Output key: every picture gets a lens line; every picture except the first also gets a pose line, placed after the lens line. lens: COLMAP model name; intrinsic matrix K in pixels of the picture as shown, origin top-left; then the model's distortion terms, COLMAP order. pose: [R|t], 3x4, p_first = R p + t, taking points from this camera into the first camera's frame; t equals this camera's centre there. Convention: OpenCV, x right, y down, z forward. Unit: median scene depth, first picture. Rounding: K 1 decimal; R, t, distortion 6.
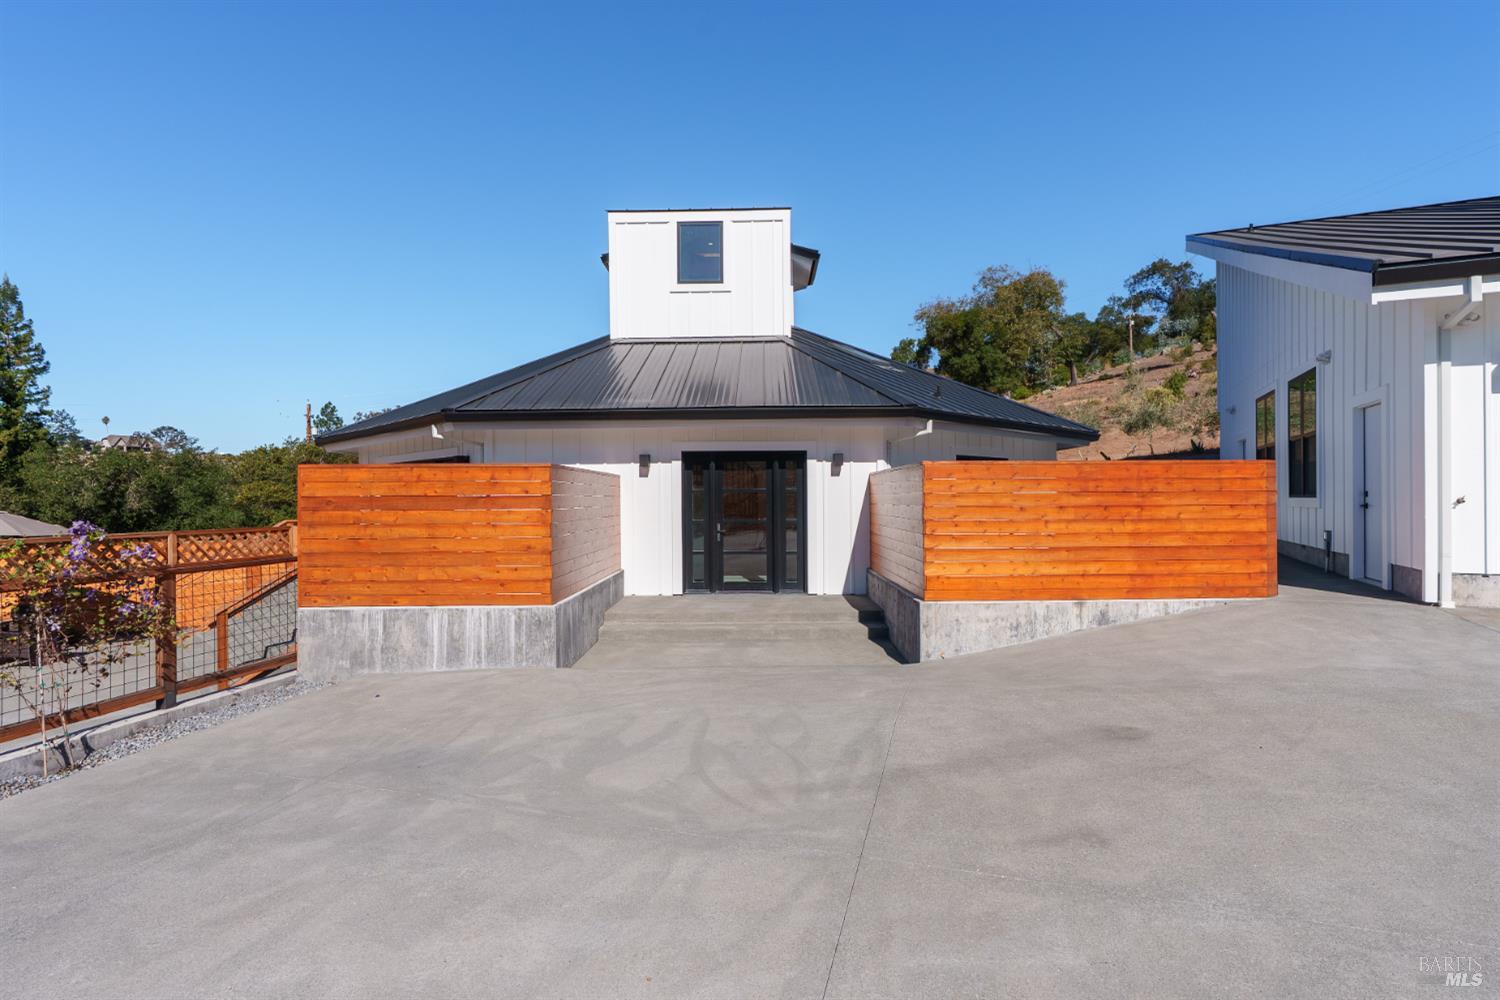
lens RADIAL K [[758.7, 0, 752.2], [0, 758.7, 505.0], [0, 0, 1]] dist [-0.004493, 0.000224]
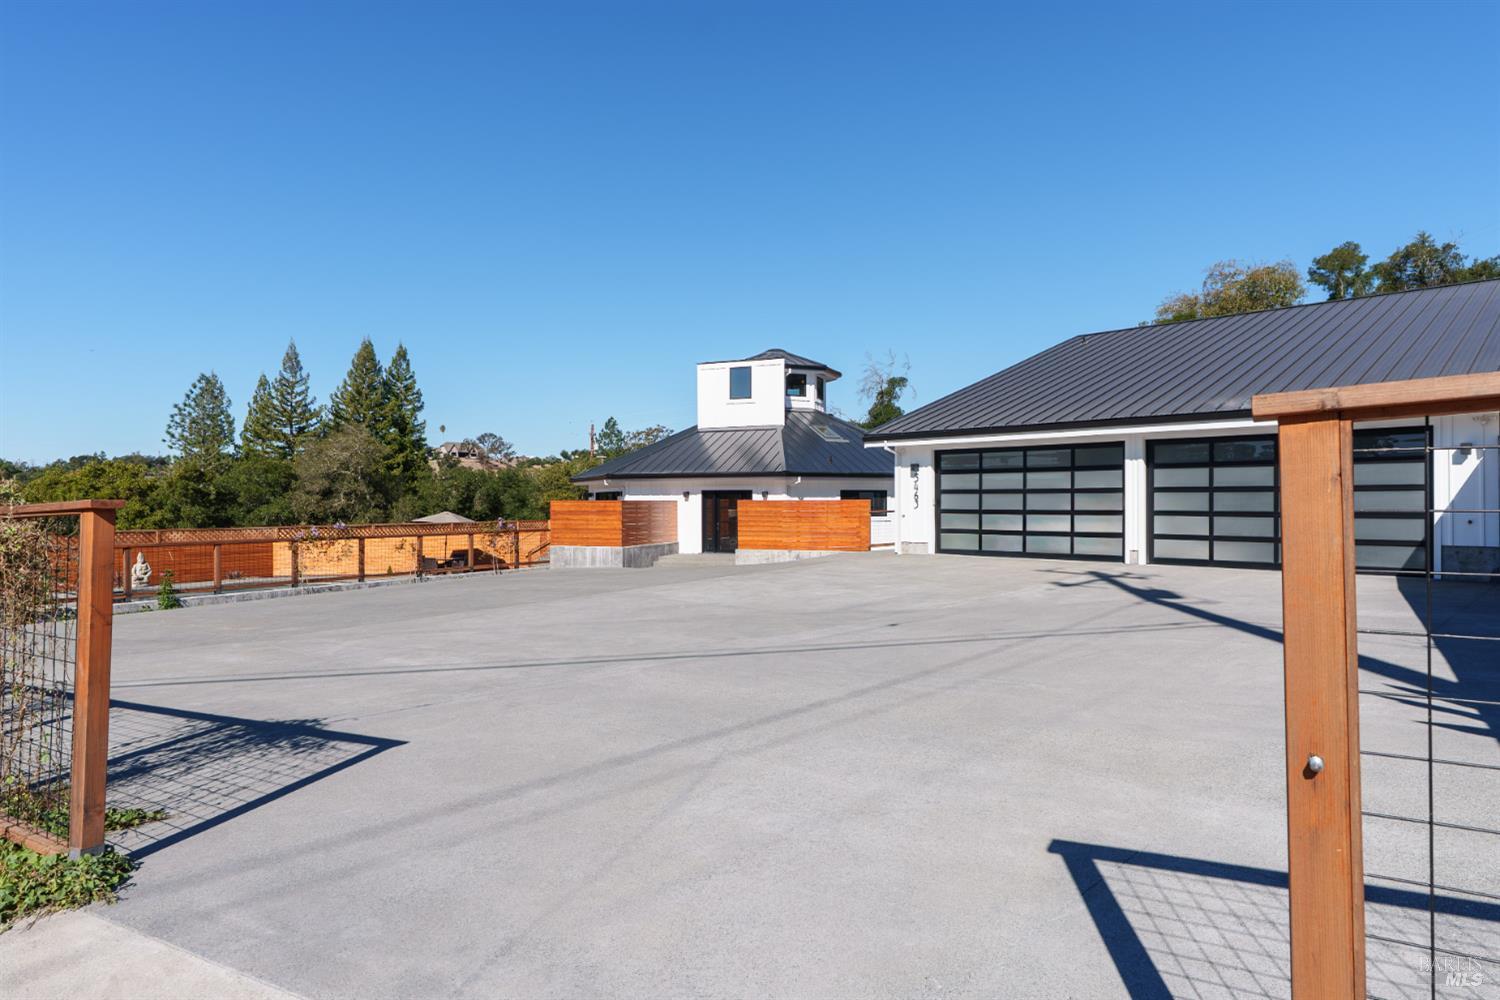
lens RADIAL K [[875.4, 0, 750.2], [0, 875.4, 503.9], [0, 0, 1]] dist [-0.002370, 0.000720]
pose [[0.933870, 0.006130, -0.357559, 0.753189], [-0.008026, 0.999960, -0.003820, -0.015872], [0.357521, 0.006437, 0.933883, -1.071495]]
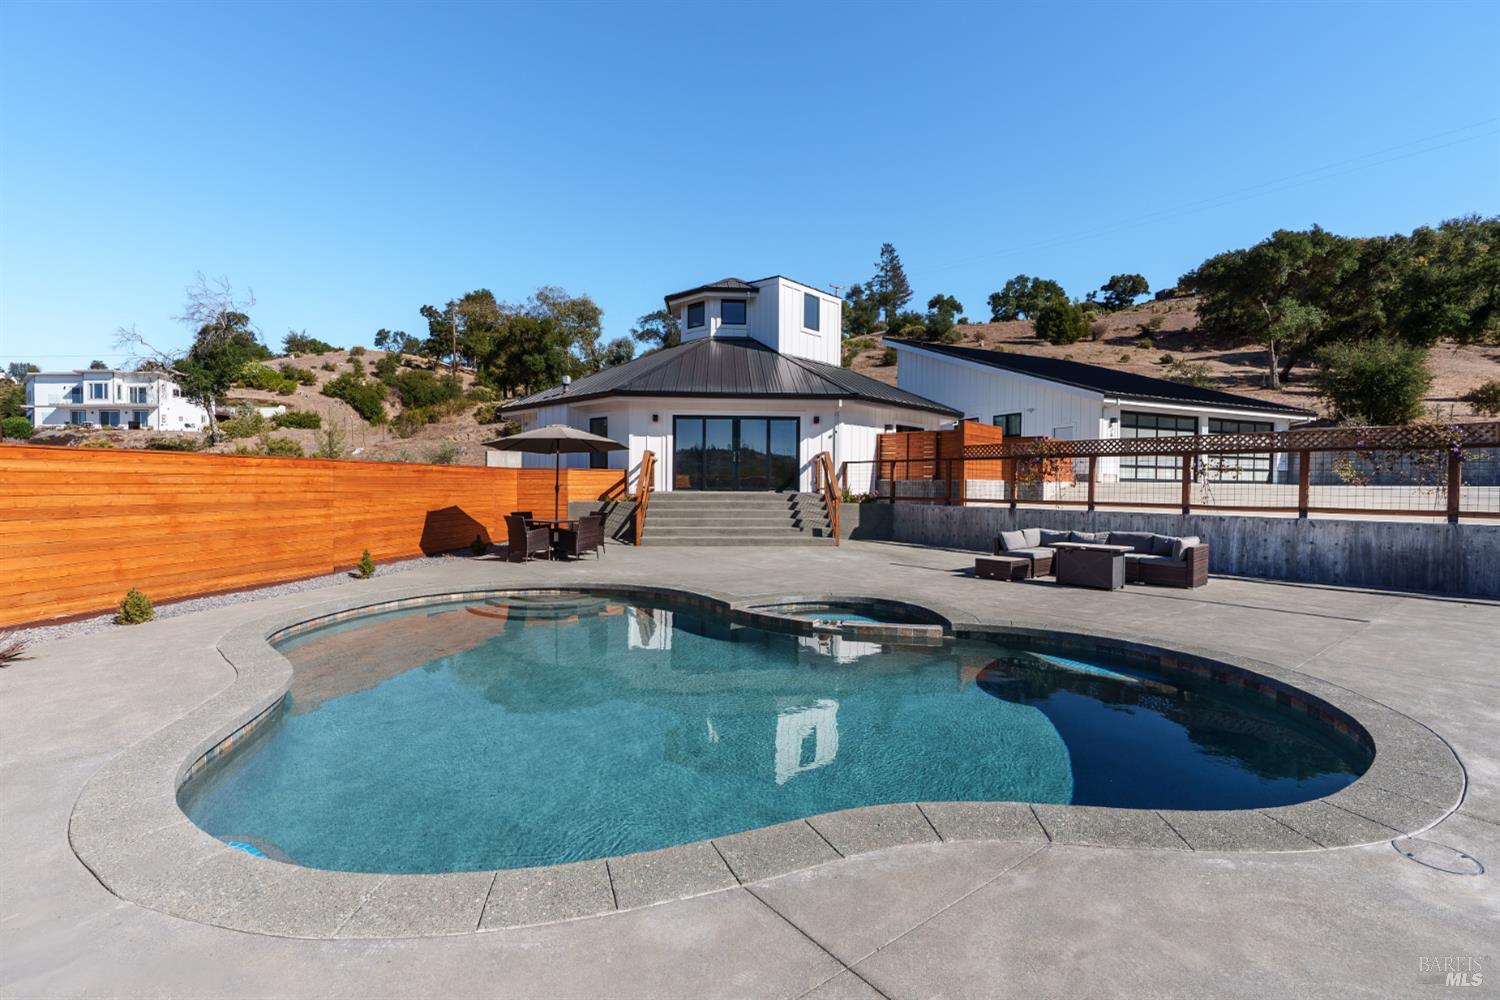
lens RADIAL K [[681.4, 0, 752.7], [0, 681.4, 498.2], [0, 0, 1]] dist [-0.010823, -0.000183]
pose [[0.651428, -0.004515, 0.758697, -1.380171], [-0.005655, 0.999926, 0.010807, 0.089593], [-0.758690, -0.011331, 0.651354, 0.054419]]
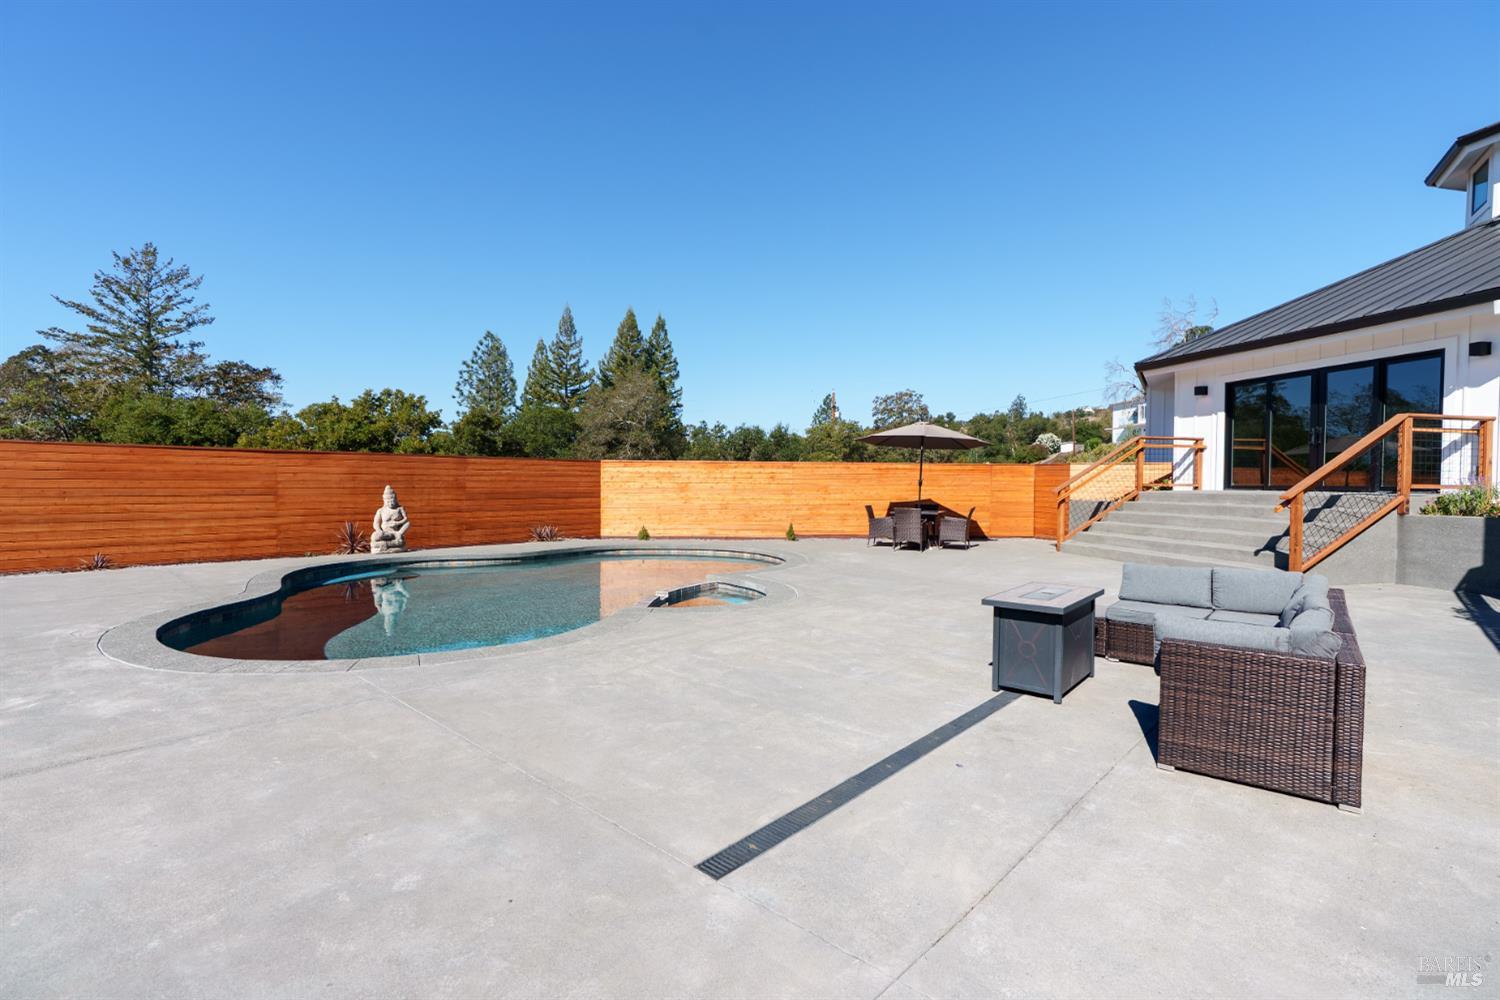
lens RADIAL K [[681.4, 0, 748.8], [0, 681.4, 497.8], [0, 0, 1]] dist [-0.010823, -0.000183]
pose [[0.849661, 0.026329, -0.526672, -0.557097], [-0.018708, 0.999629, 0.019792, 0.095225], [0.526997, -0.006963, 0.849838, -0.103183]]
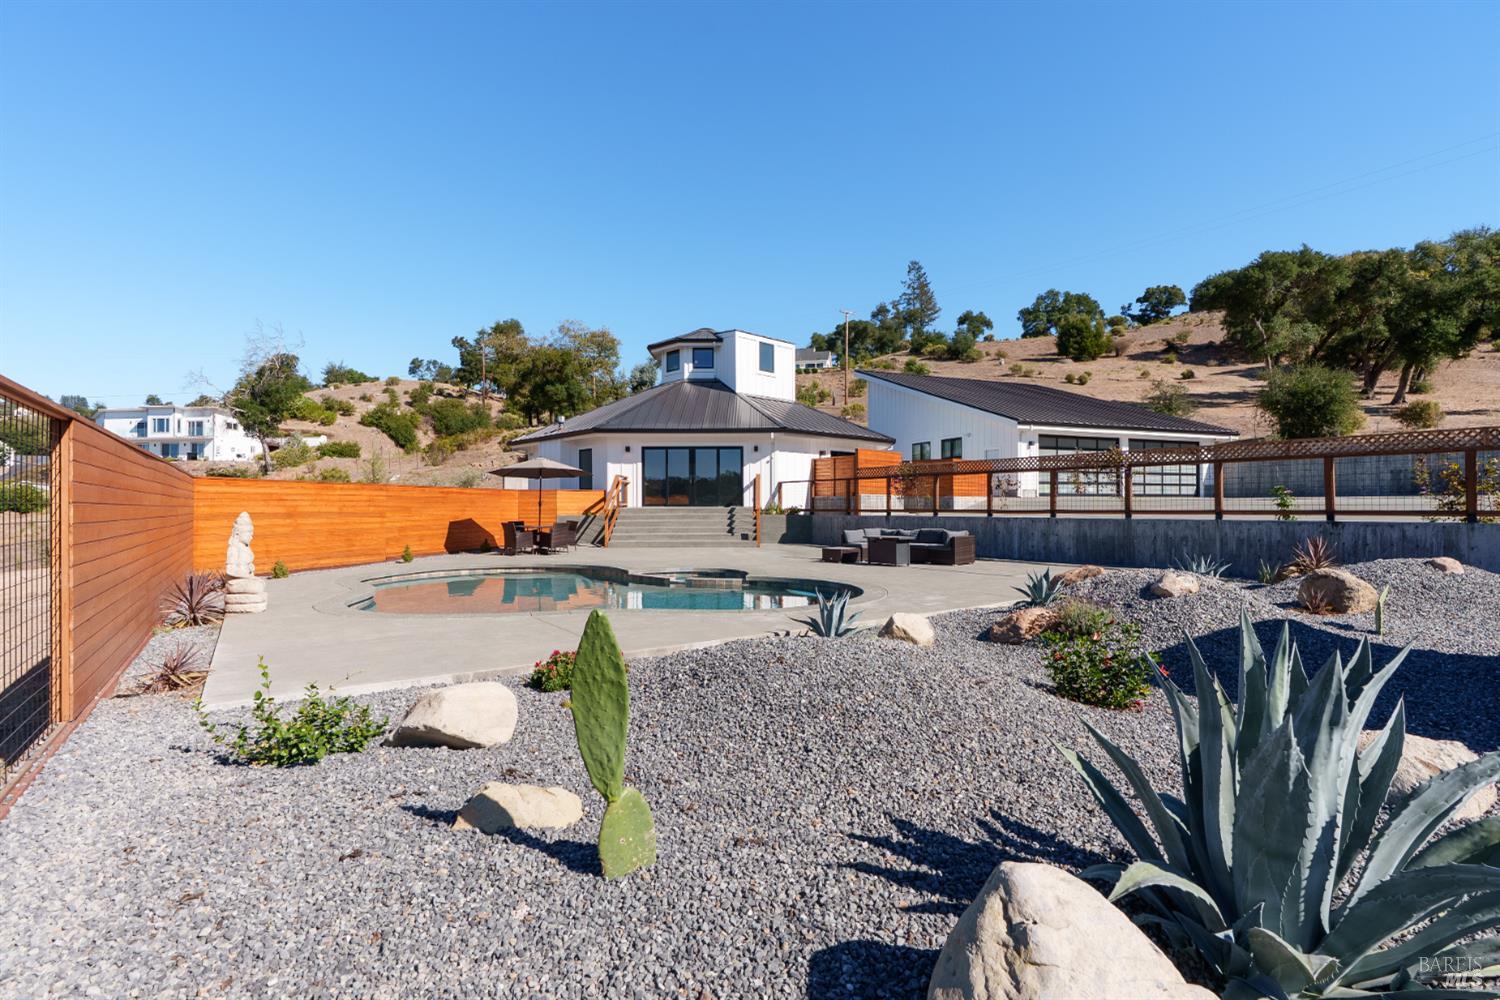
lens RADIAL K [[712.3, 0, 753.8], [0, 712.3, 499.3], [0, 0, 1]] dist [-0.012333, 0.000905]
pose [[0.691655, 0.011750, 0.722133, -1.541410], [0.004401, 0.999780, -0.020484, 0.108831], [-0.722215, 0.017346, 0.691451, -0.357778]]
